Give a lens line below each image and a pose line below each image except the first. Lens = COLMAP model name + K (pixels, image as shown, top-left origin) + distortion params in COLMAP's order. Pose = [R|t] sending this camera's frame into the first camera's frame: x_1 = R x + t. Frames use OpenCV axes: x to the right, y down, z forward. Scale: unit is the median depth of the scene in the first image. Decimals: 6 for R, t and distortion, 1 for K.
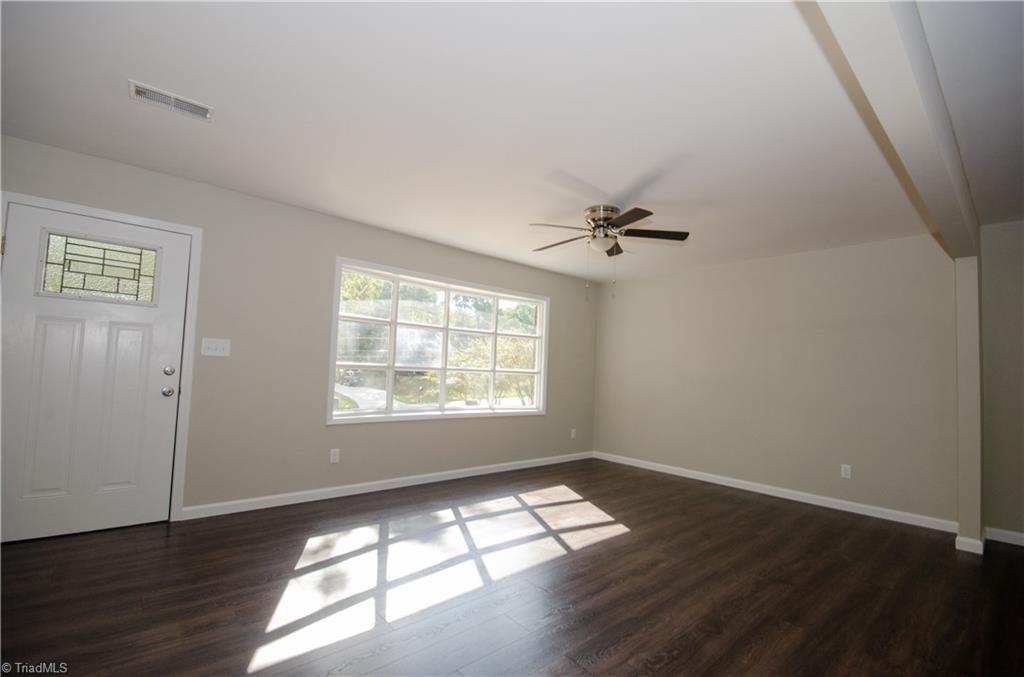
lens RADIAL K [[448.9, 0, 515.6], [0, 448.9, 345.6], [0, 0, 1]] dist [0.002063, -0.005707]
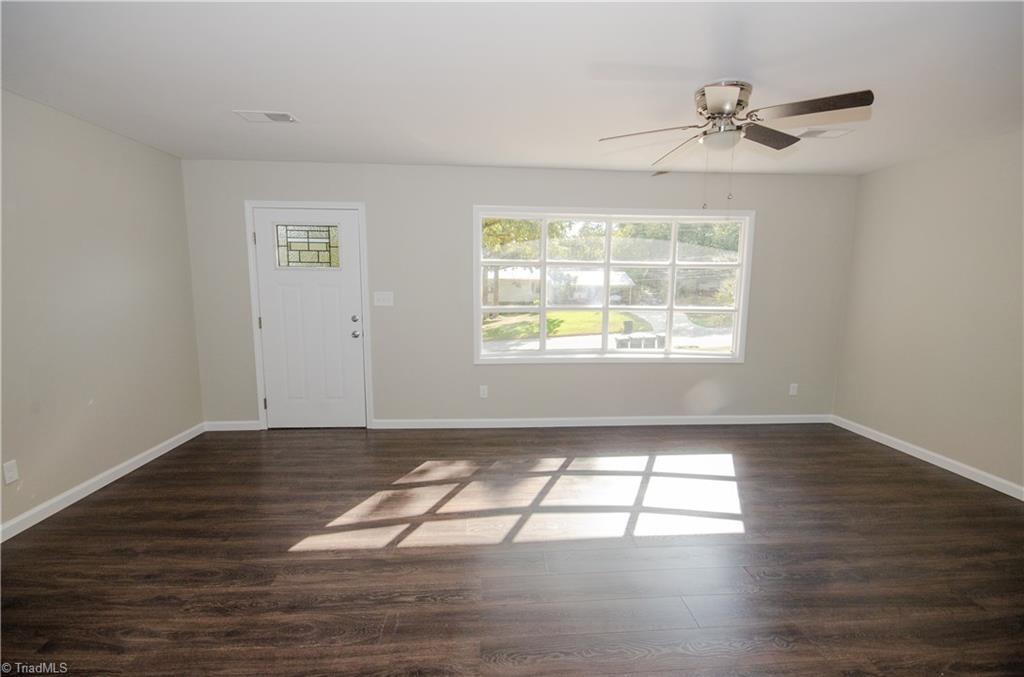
lens RADIAL K [[460.4, 0, 516.7], [0, 460.4, 346.2], [0, 0, 1]] dist [-0.002269, -0.000611]
pose [[0.791244, 0.050616, -0.609403, 0.449369], [0.057324, 0.986040, 0.156329, -0.049242], [0.608808, -0.158628, 0.777296, 0.232108]]
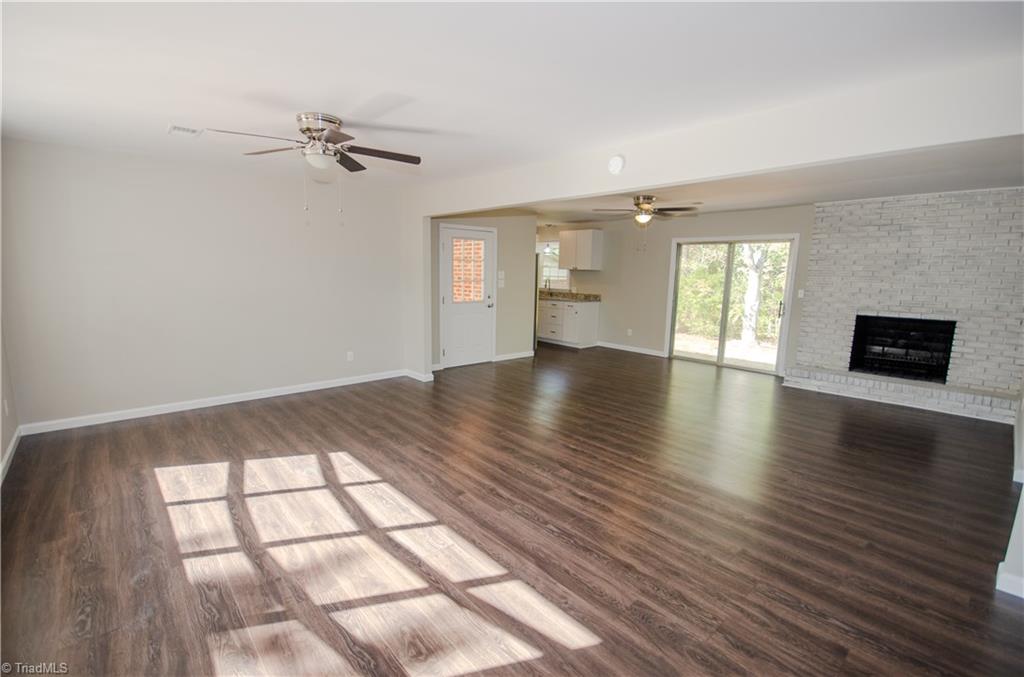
lens RADIAL K [[454.6, 0, 516.0], [0, 454.6, 343.6], [0, 0, 1]] dist [0.001203, 0.000295]
pose [[-0.014937, -0.195062, 0.980677, -0.845312], [-0.074717, 0.978262, 0.193444, -0.088474], [-0.997093, -0.070383, -0.029187, 0.718881]]
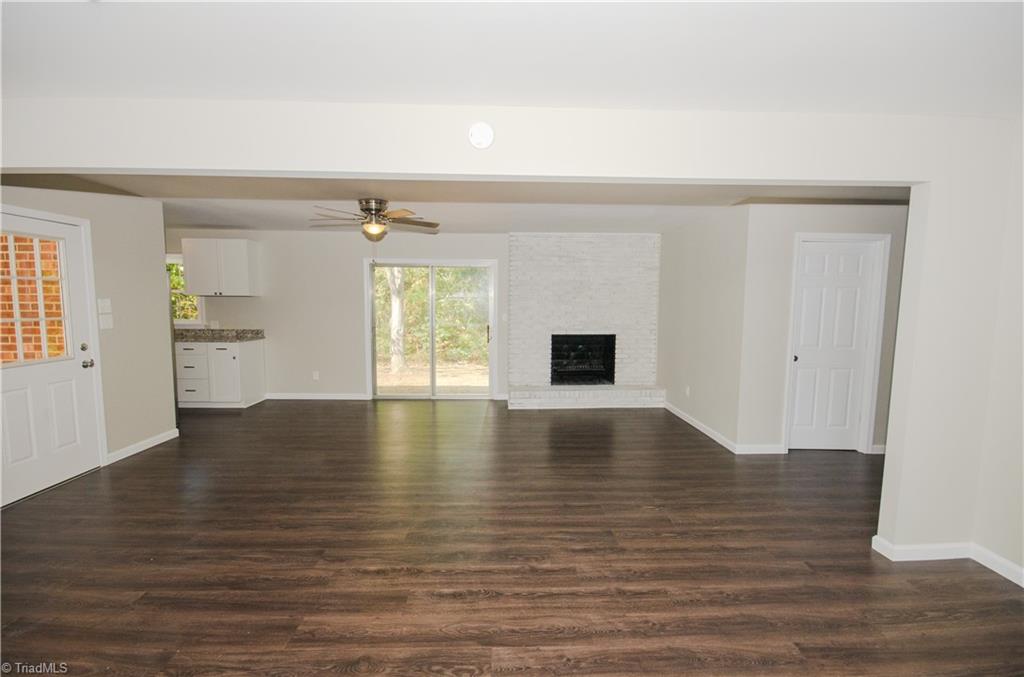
lens RADIAL K [[454.6, 0, 516.0], [0, 454.6, 343.6], [0, 0, 1]] dist [0.001203, 0.000295]
pose [[-0.772042, -0.101561, 0.627405, -0.187674], [-0.071311, 0.994759, 0.073277, -0.046349], [-0.631559, 0.011832, -0.775238, 1.010419]]
